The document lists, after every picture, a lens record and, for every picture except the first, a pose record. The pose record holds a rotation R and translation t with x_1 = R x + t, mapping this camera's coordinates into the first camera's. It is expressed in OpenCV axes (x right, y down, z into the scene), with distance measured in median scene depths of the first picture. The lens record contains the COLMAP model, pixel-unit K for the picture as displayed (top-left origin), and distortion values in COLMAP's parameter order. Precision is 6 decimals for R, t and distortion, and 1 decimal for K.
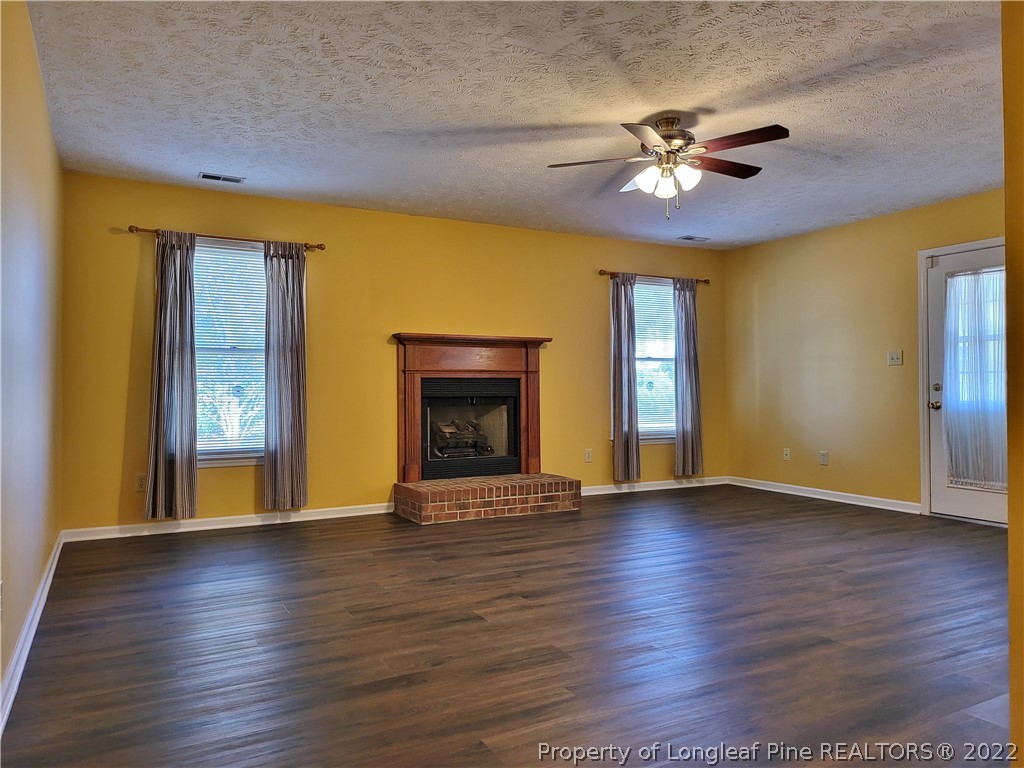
lens RADIAL K [[723.9, 0, 516.5], [0, 723.9, 368.4], [0, 0, 1]] dist [0.054213, -0.000662]
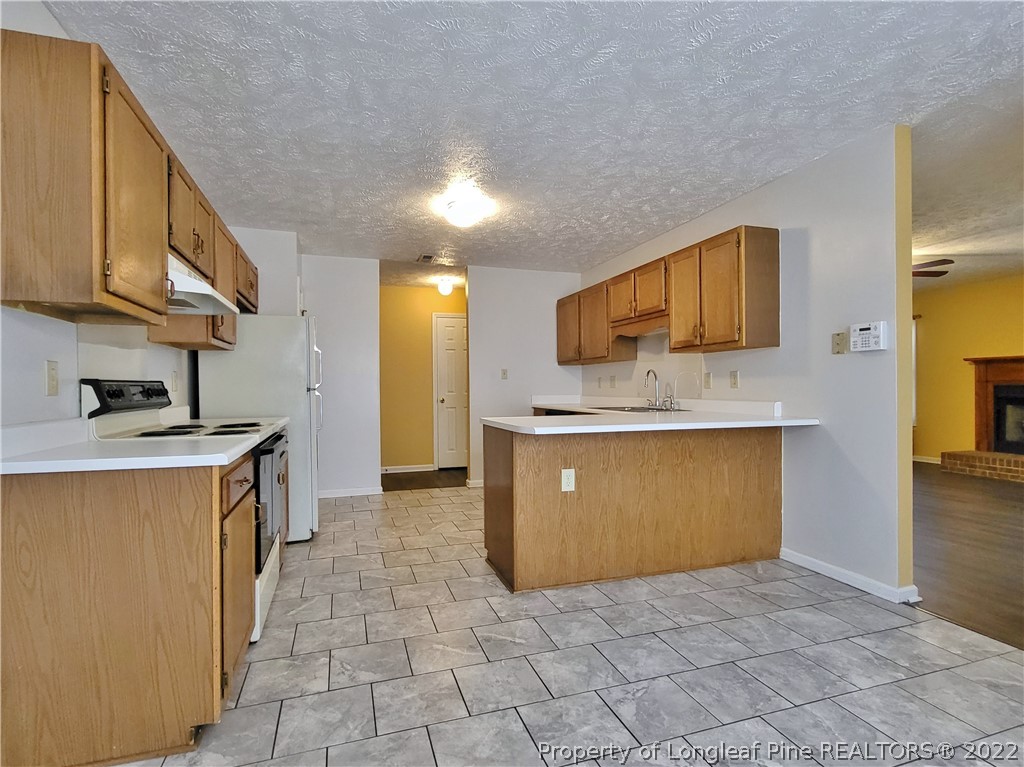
lens RADIAL K [[511.9, 0, 513.5], [0, 511.9, 388.4], [0, 0, 1]] dist [0.001761, 0.000069]
pose [[-0.184859, 0.002983, -0.982761, 1.112685], [0.033282, 0.999441, -0.003227, -0.010987], [0.982201, -0.033304, -0.184855, 0.197852]]
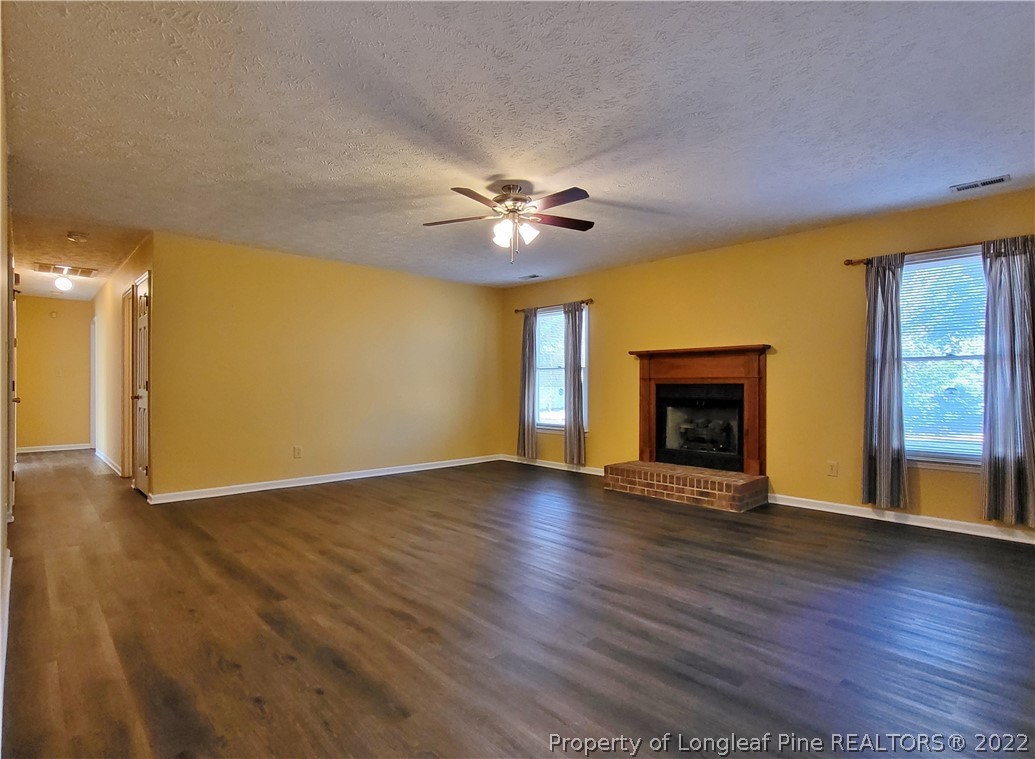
lens RADIAL K [[534.0, 0, 504.3], [0, 534.0, 384.6], [0, 0, 1]] dist [-0.000842, 0.000022]
pose [[0.237961, 0.003660, -0.971268, 0.733016], [0.024695, 0.999647, 0.009817, -0.002044], [0.970961, -0.026322, 0.237787, 0.498279]]
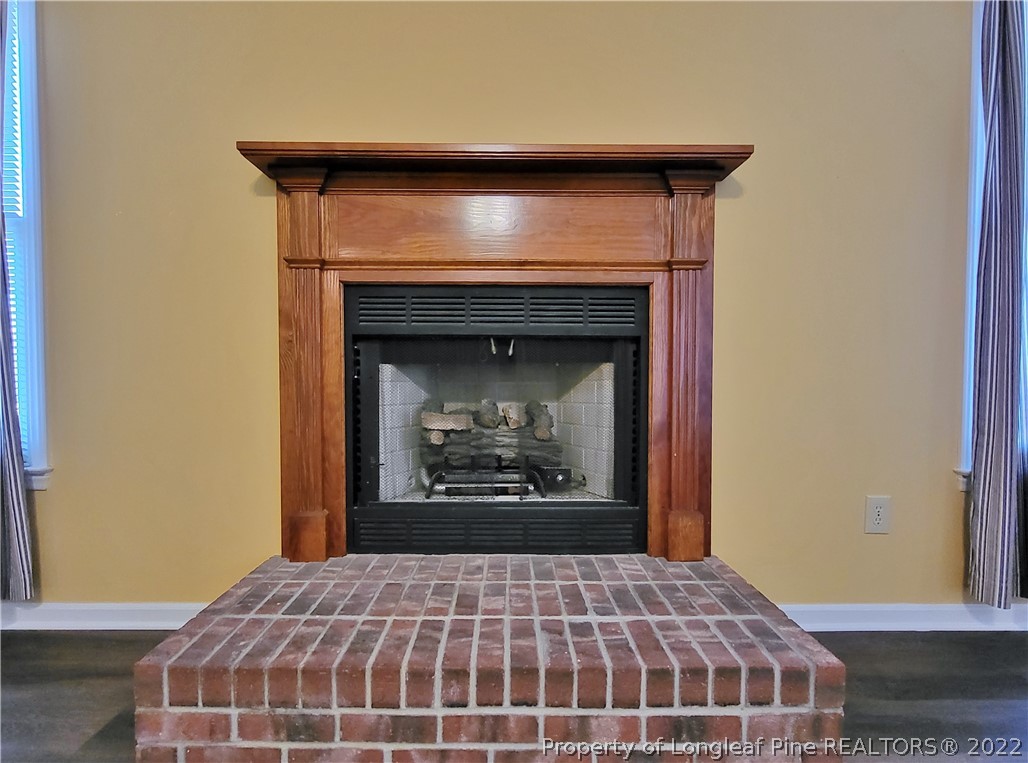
lens RADIAL K [[521.8, 0, 506.7], [0, 521.8, 387.2], [0, 0, 1]] dist [-0.001511, -0.000186]
pose [[0.877143, 0.020953, -0.479771, 0.070820], [0.007097, 0.998373, 0.056576, 0.051407], [0.480176, -0.053030, 0.875568, 0.793065]]
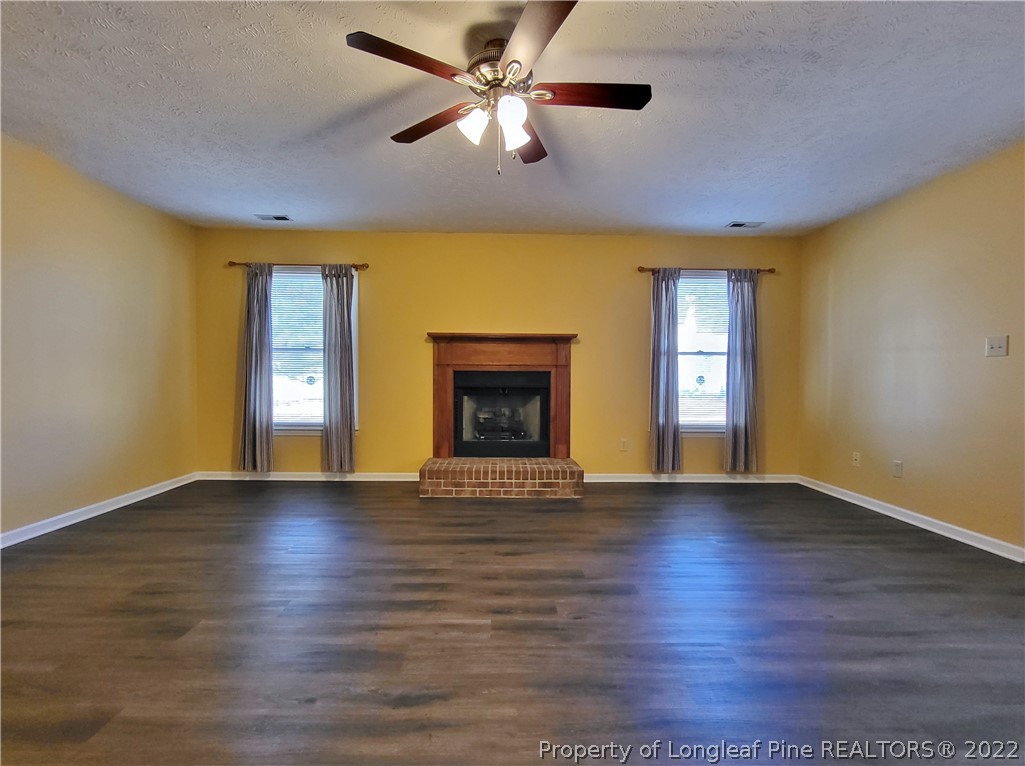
lens RADIAL K [[474.8, 0, 510.4], [0, 474.8, 386.9], [0, 0, 1]] dist [-0.002429, 0.000005]
pose [[0.887726, 0.019391, -0.459963, 0.303102], [0.002158, 0.998926, 0.046278, 0.003454], [0.460366, -0.042075, 0.886731, 0.351015]]
